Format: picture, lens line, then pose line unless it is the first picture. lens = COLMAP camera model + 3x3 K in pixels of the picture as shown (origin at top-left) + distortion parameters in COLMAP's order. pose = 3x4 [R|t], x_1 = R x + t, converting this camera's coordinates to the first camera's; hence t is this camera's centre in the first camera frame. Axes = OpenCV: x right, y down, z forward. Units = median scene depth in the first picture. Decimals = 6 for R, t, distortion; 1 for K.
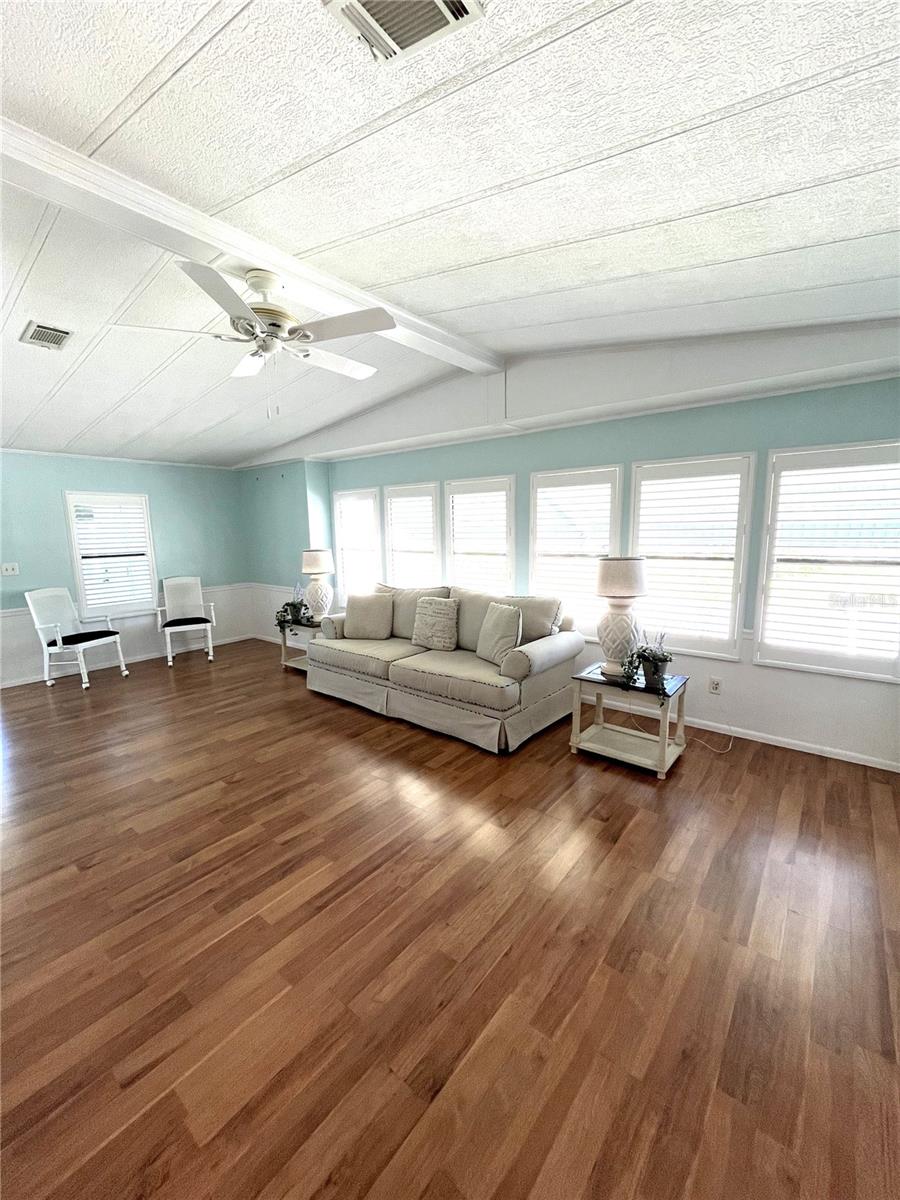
lens RADIAL K [[487.1, 0, 450.0], [0, 487.1, 600.0], [0, 0, 1]] dist [-0.001582, -0.000278]
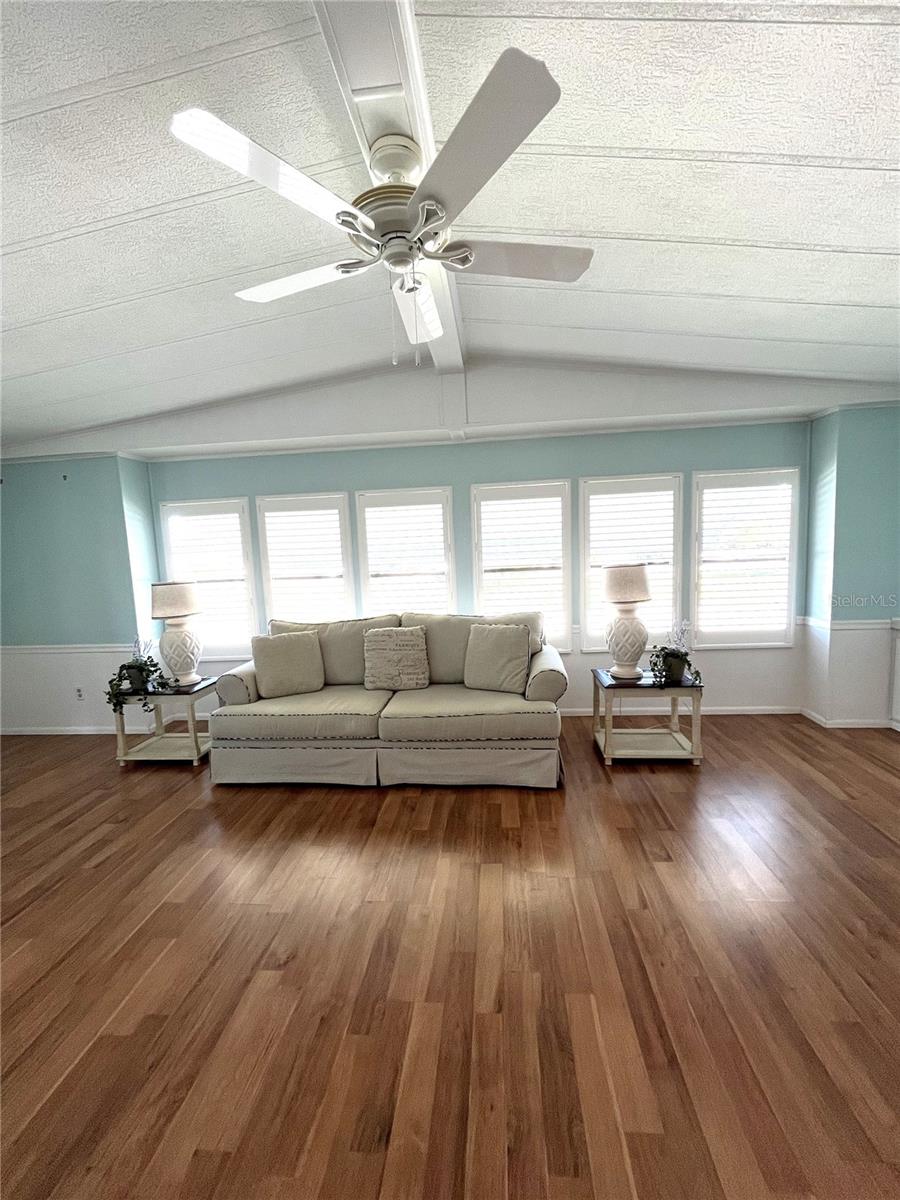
lens RADIAL K [[487.1, 0, 450.0], [0, 487.1, 600.0], [0, 0, 1]] dist [-0.001582, -0.000278]
pose [[0.833068, -0.080423, 0.547294, -0.436441], [0.112008, 0.993405, -0.024516, -0.022563], [-0.541712, 0.081725, 0.836582, 0.272572]]
